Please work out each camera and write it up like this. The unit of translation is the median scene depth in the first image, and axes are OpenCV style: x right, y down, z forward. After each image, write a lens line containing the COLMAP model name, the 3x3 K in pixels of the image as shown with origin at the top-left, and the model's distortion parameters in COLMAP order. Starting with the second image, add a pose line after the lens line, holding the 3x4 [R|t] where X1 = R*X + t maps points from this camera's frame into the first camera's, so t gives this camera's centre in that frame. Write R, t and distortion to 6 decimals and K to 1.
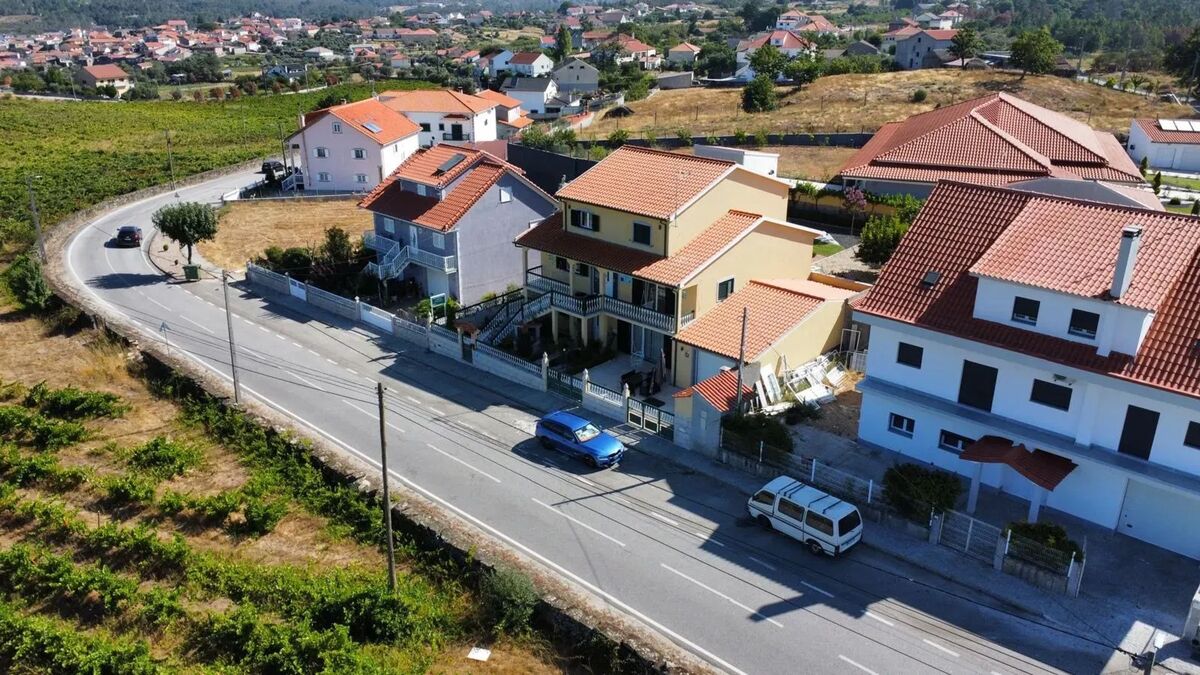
lens RADIAL K [[894.6, 0, 592.3], [0, 894.6, 335.3], [0, 0, 1]] dist [0.011188, 0.000657]
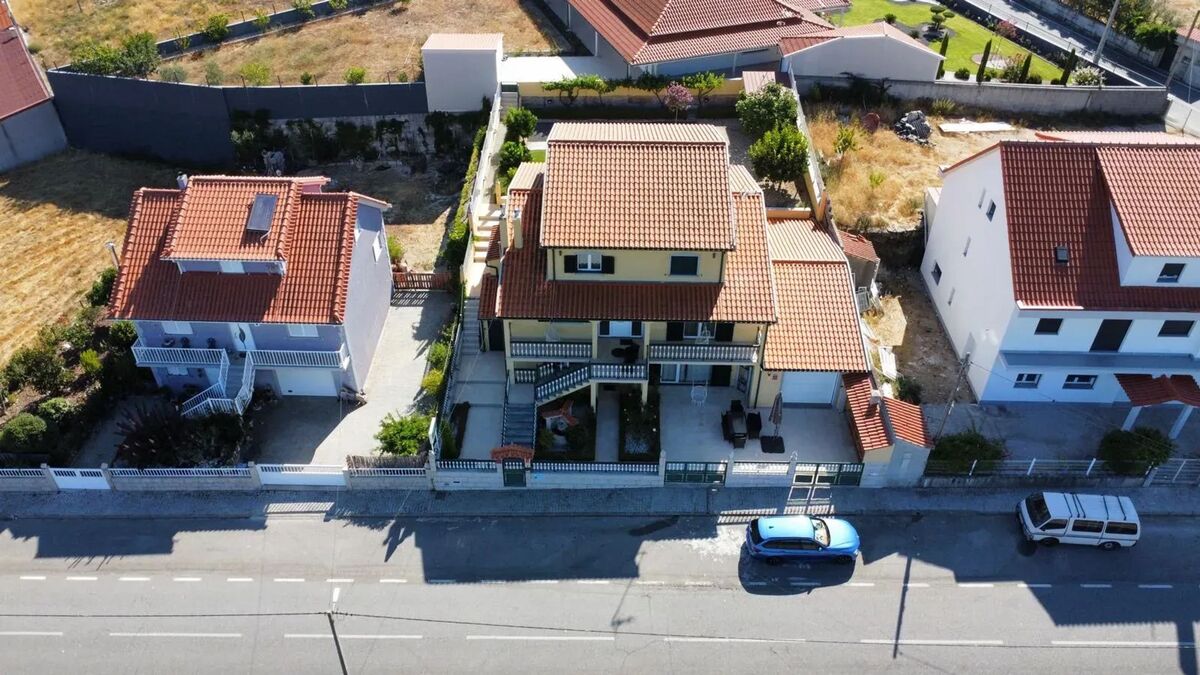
lens RADIAL K [[894.6, 0, 592.3], [0, 894.6, 335.3], [0, 0, 1]] dist [0.011188, 0.000657]
pose [[0.731312, -0.426701, 0.532080, -0.439697], [0.244426, 0.892274, 0.379608, -0.360465], [-0.636740, -0.147558, 0.756828, 0.377952]]
